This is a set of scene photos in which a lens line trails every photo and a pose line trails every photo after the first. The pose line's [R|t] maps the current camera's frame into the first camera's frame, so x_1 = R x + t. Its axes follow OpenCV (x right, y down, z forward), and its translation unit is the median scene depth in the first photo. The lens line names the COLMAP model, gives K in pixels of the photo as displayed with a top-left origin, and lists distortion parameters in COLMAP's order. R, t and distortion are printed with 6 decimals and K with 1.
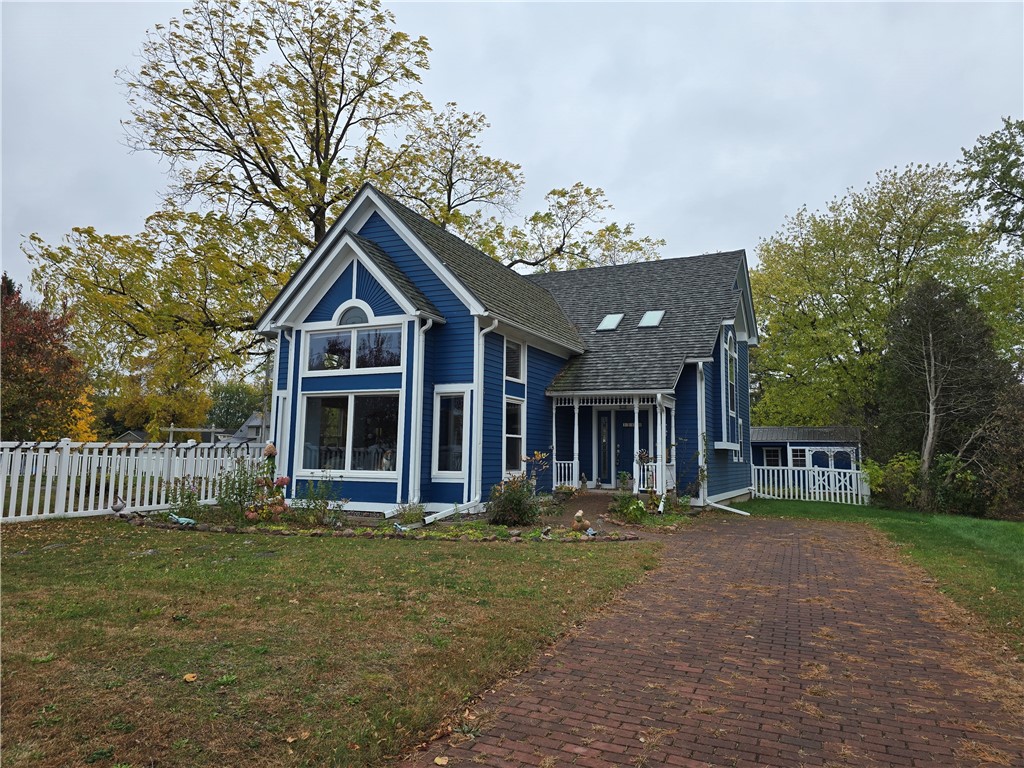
lens RADIAL K [[677.0, 0, 516.0], [0, 677.0, 380.5], [0, 0, 1]] dist [0.037331, -0.003606]
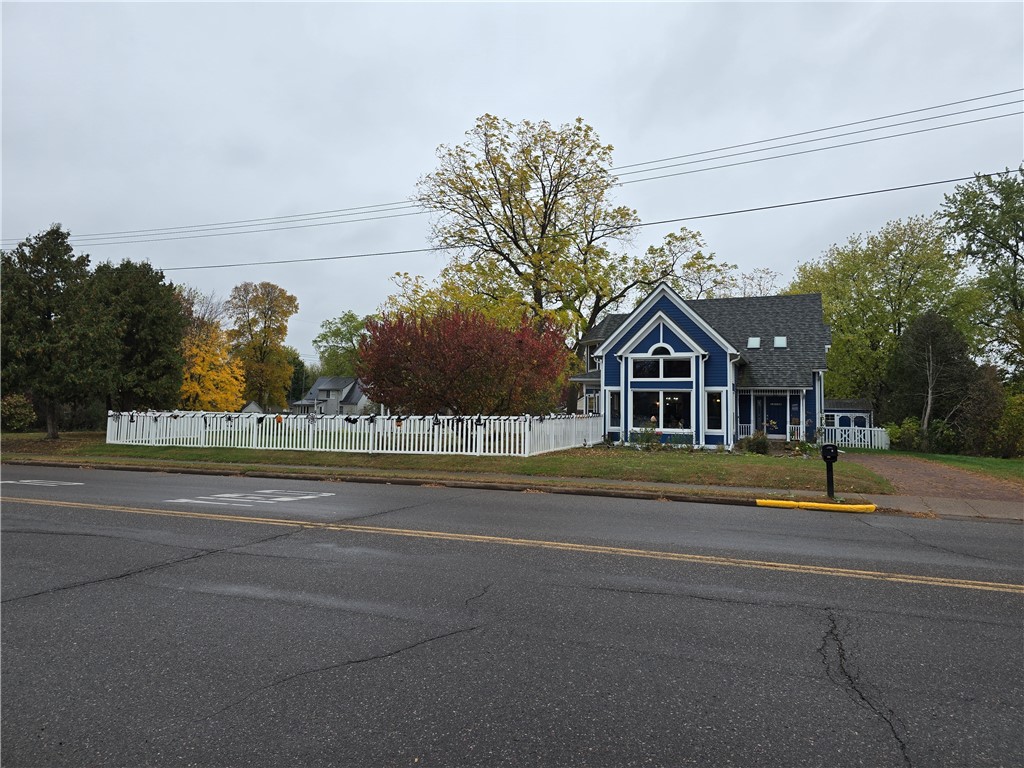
lens RADIAL K [[677.0, 0, 506.7], [0, 677.0, 383.2], [0, 0, 1]] dist [0.037331, -0.003606]
pose [[0.998937, 0.004897, 0.045843, -0.751439], [-0.007905, 0.997811, 0.065657, -0.123684], [-0.045421, -0.065950, 0.996789, -0.925322]]
